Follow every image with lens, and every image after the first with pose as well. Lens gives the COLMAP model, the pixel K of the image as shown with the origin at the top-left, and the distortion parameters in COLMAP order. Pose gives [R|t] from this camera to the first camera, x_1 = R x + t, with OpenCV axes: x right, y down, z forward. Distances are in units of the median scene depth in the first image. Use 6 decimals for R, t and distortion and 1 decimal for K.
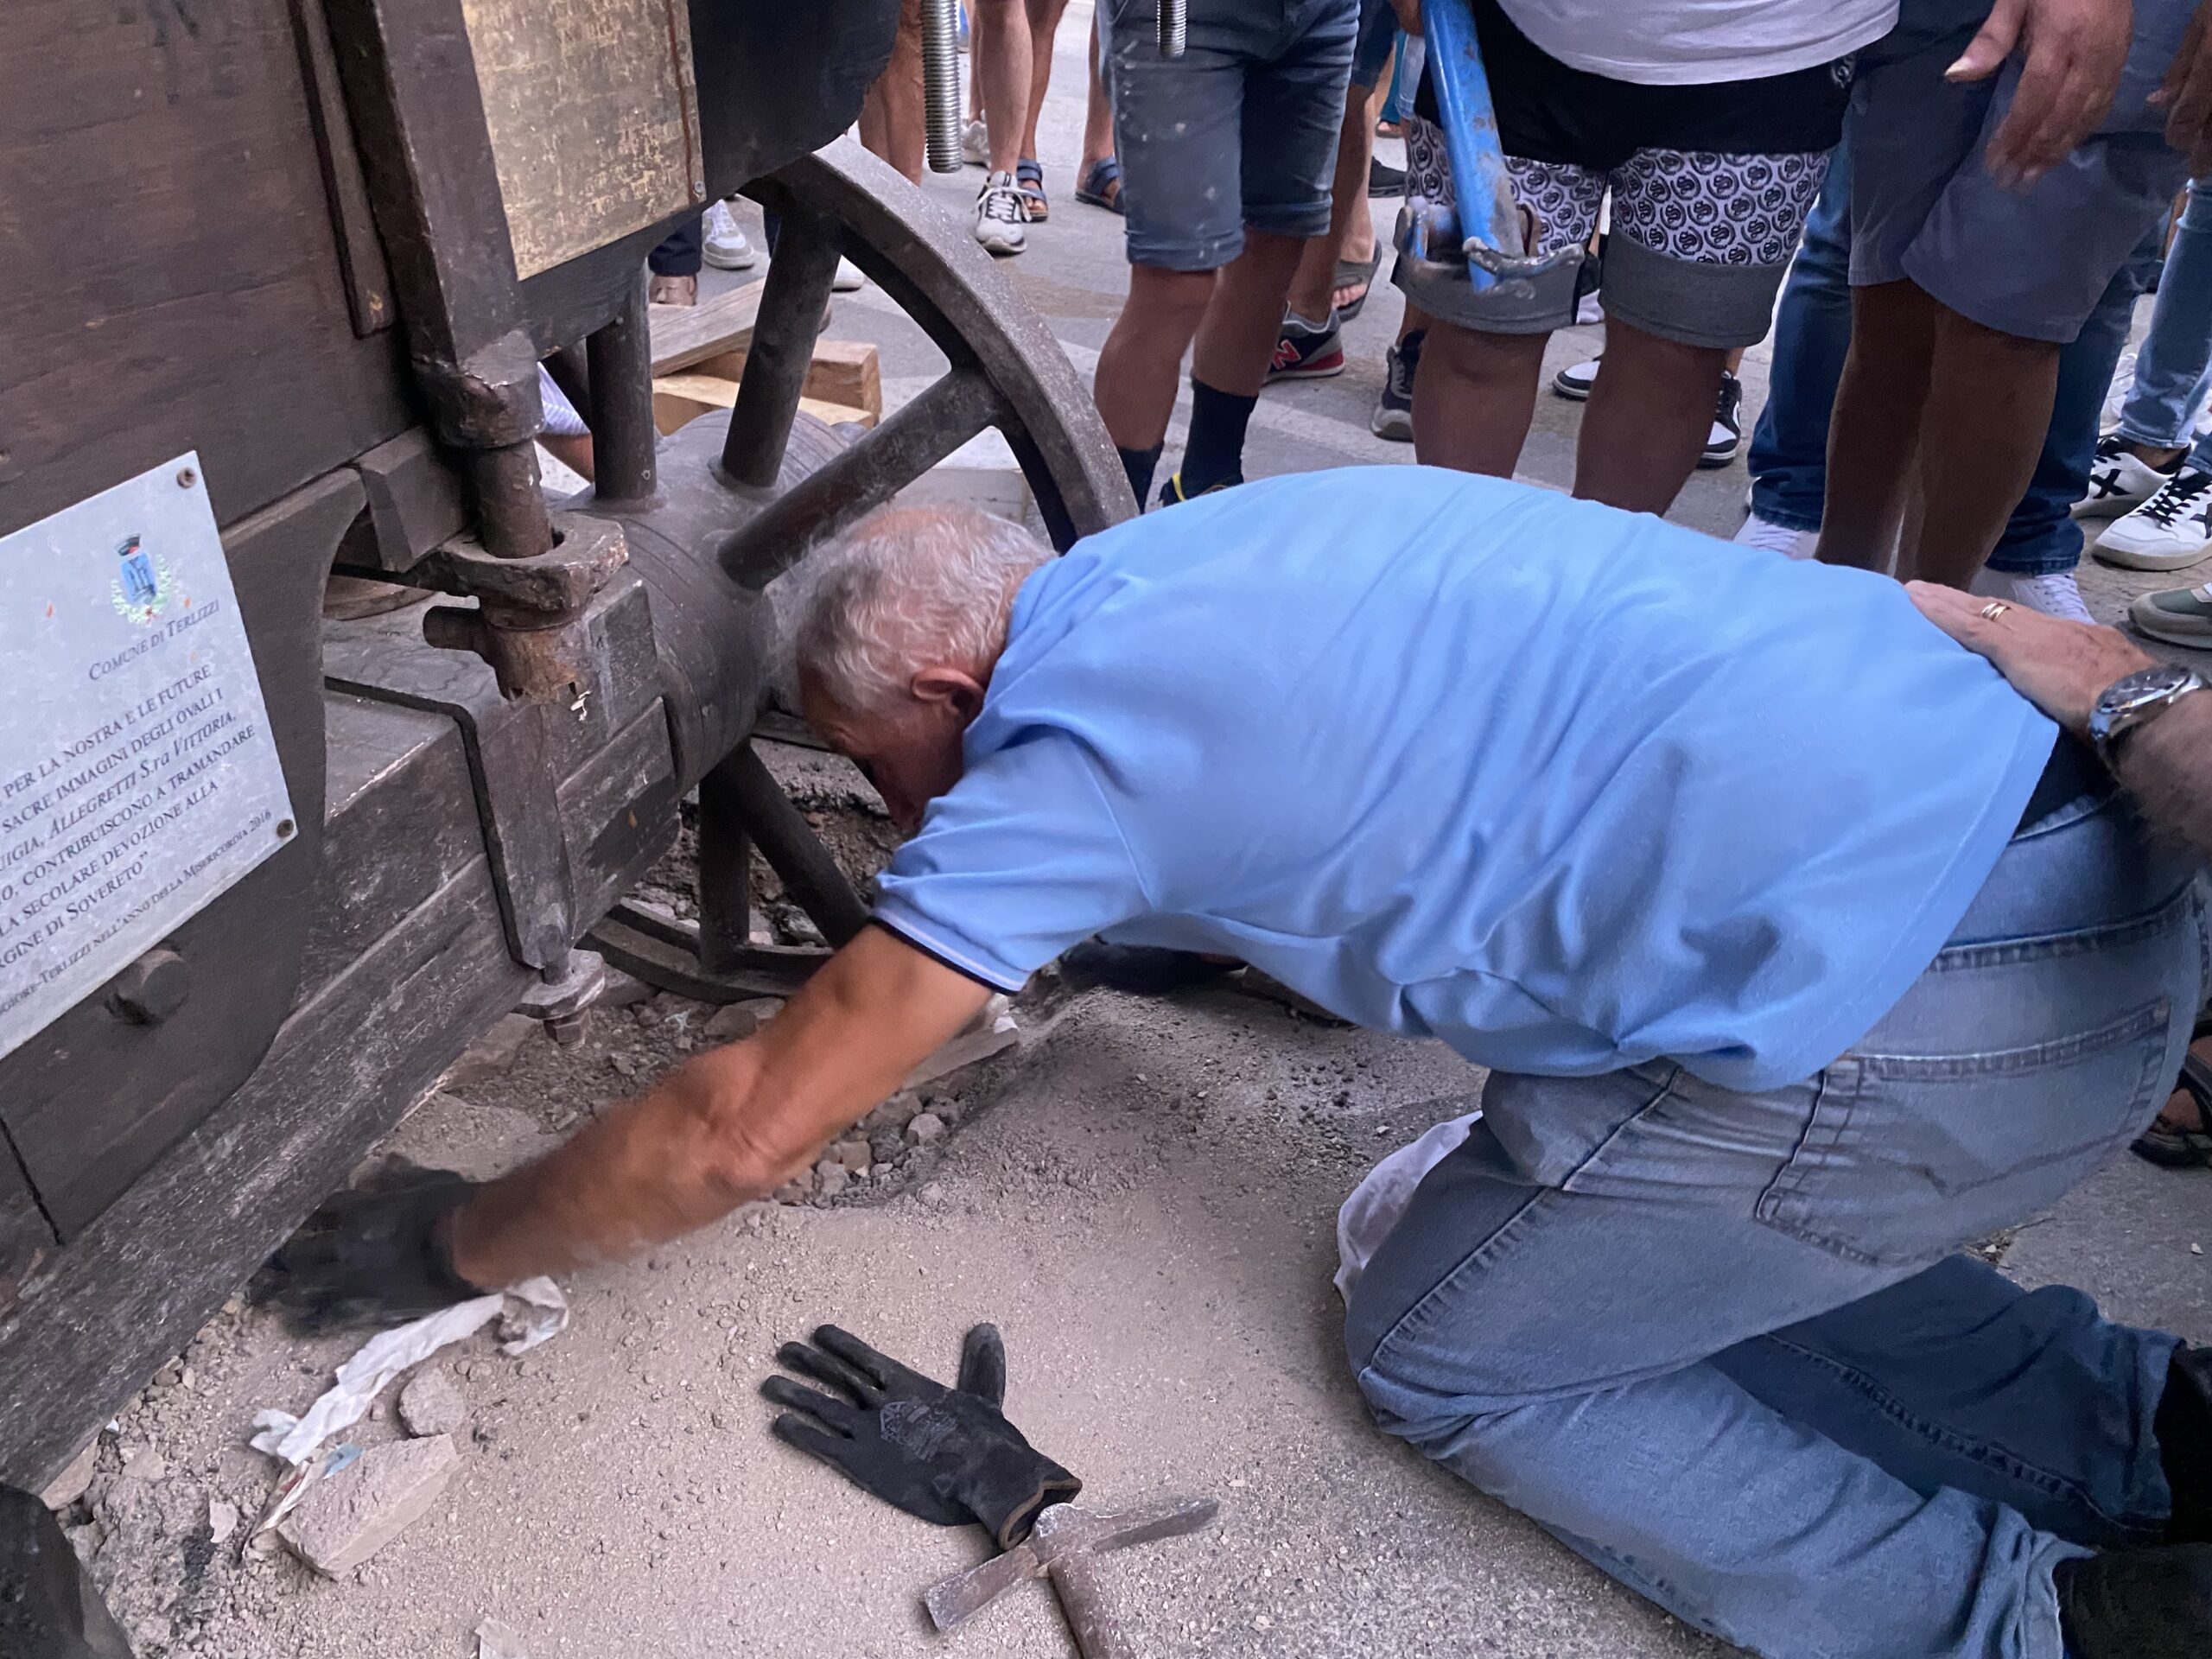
lens RADIAL K [[1722.1, 0, 1110.4], [0, 1722.1, 814.3], [0, 0, 1]] dist [0.044310, -0.053554]
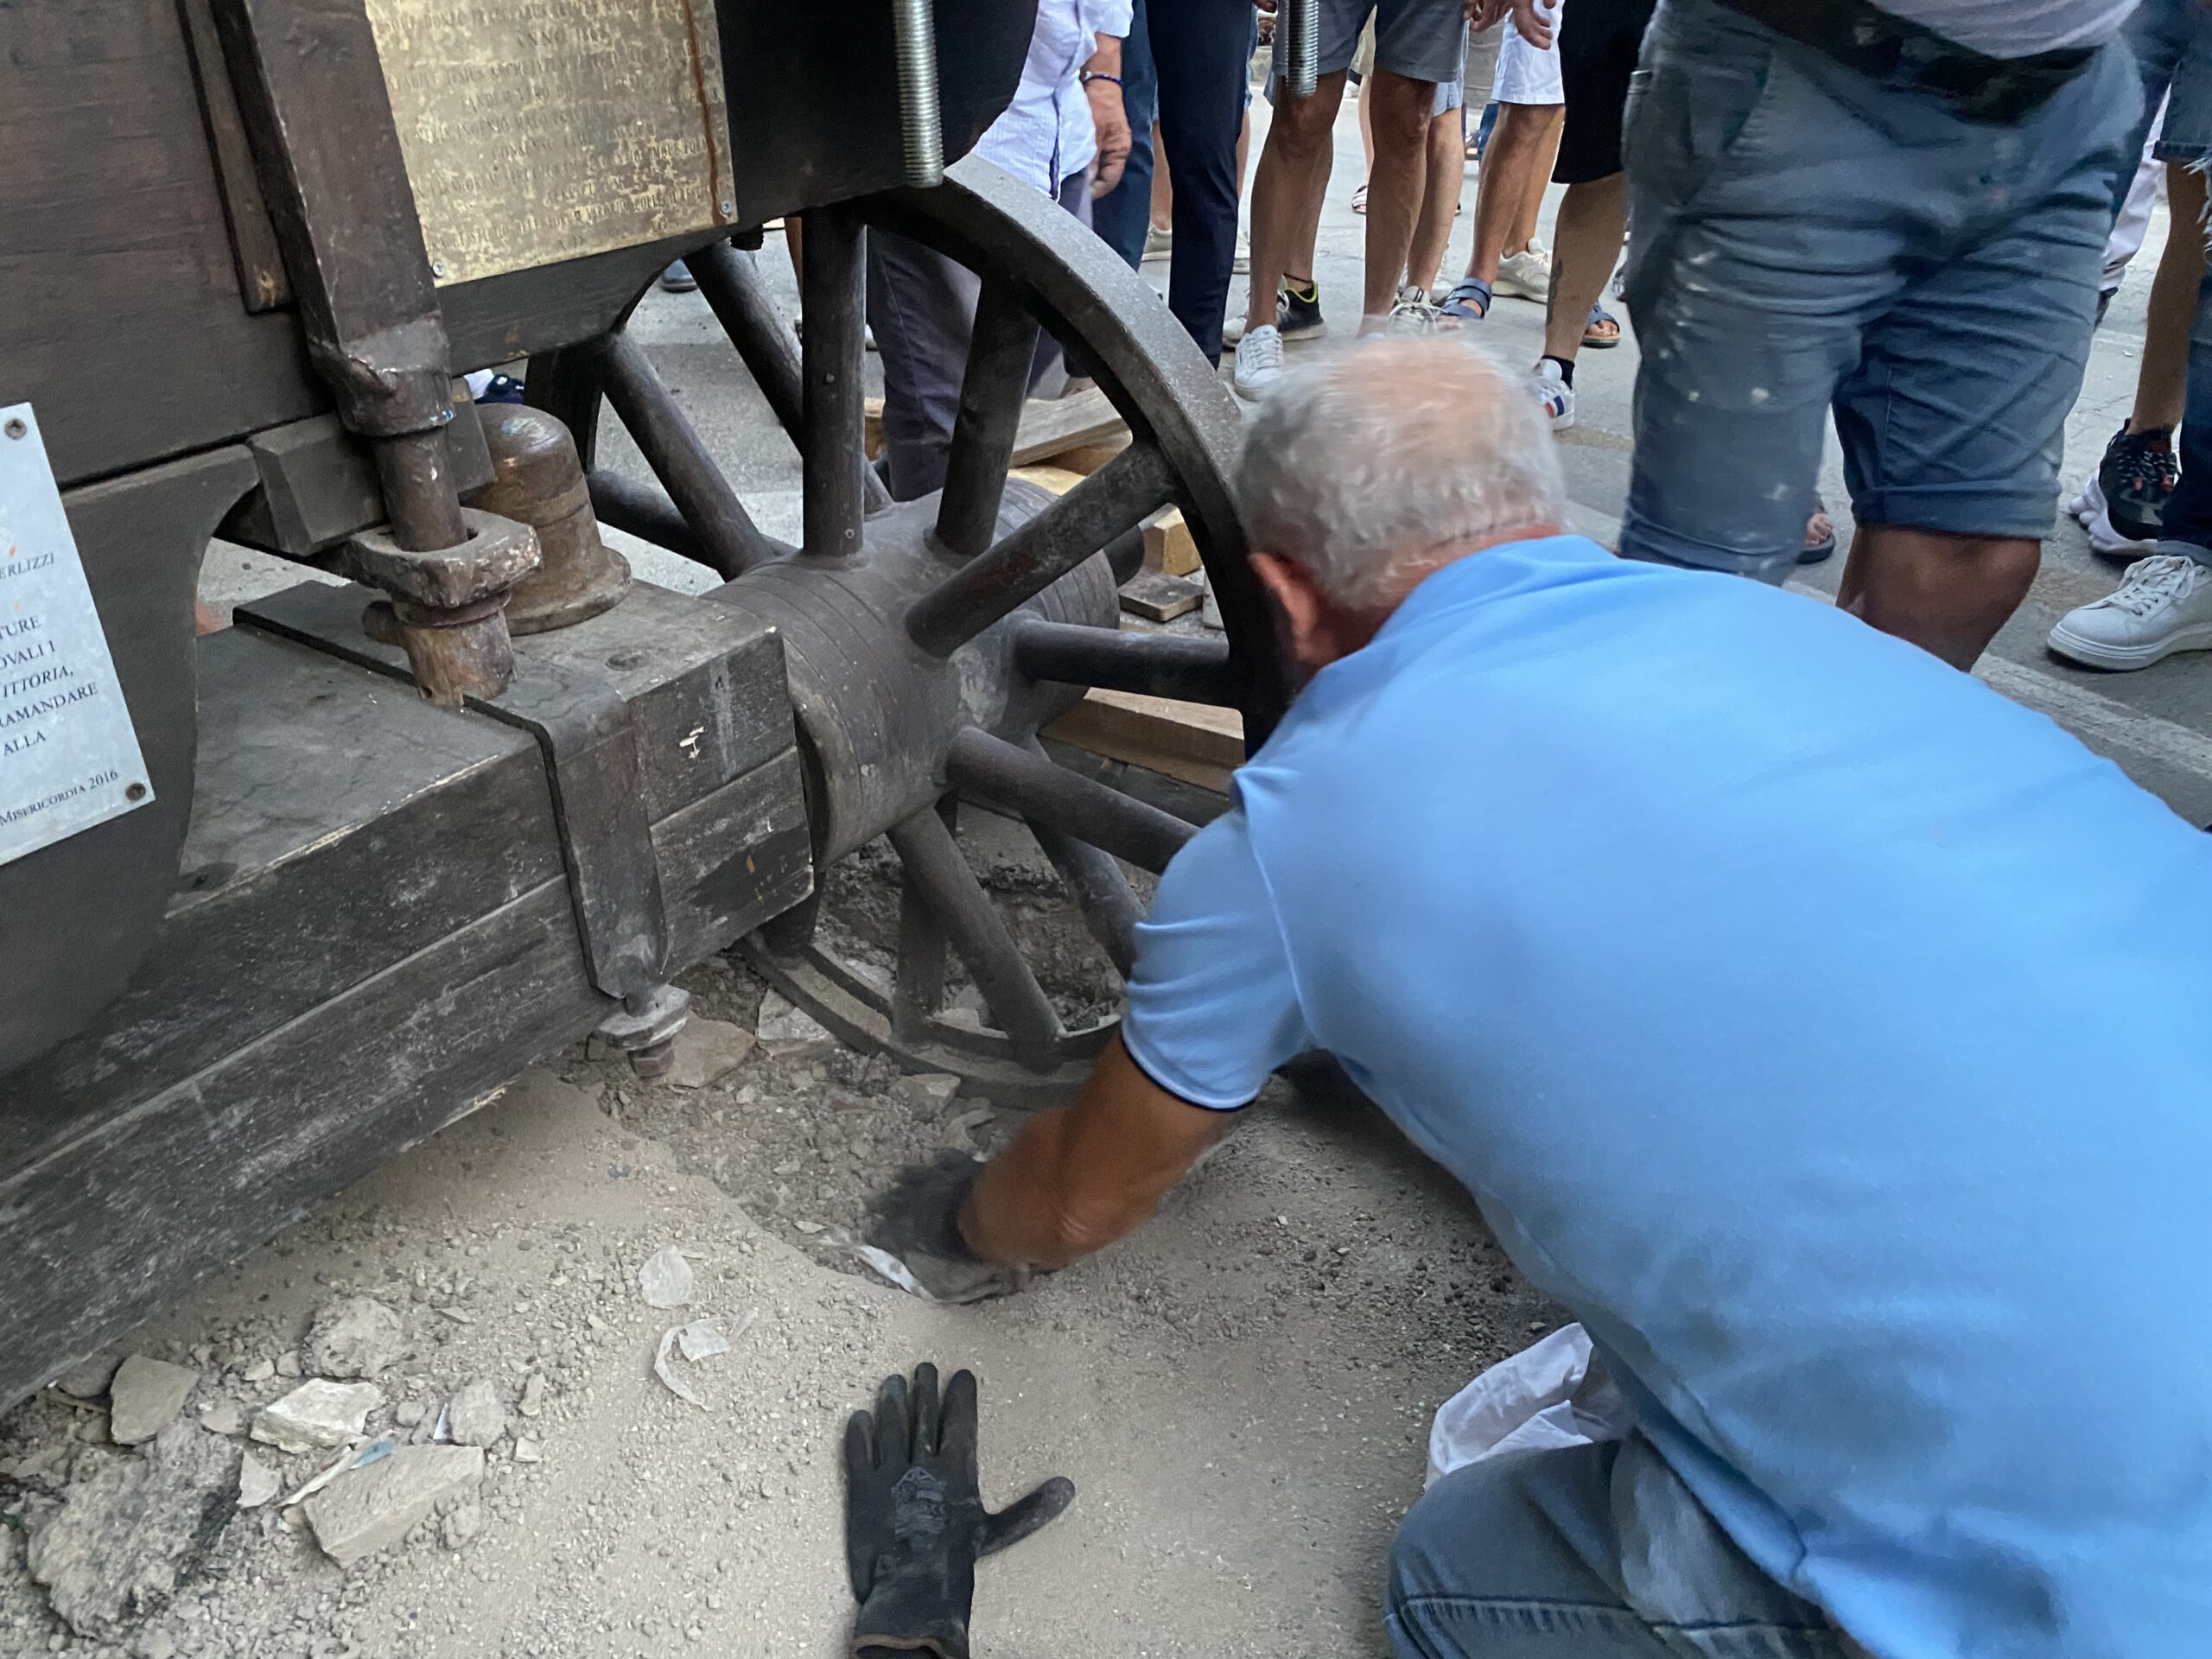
lens RADIAL K [[1722.1, 0, 1091.3], [0, 1722.1, 838.8], [0, 0, 1]] dist [0.044310, -0.053554]
pose [[0.957407, 0.114324, -0.265144, 0.210571], [-0.129256, 0.990824, -0.039510, 0.002047], [0.258195, 0.072099, 0.963399, 0.112127]]
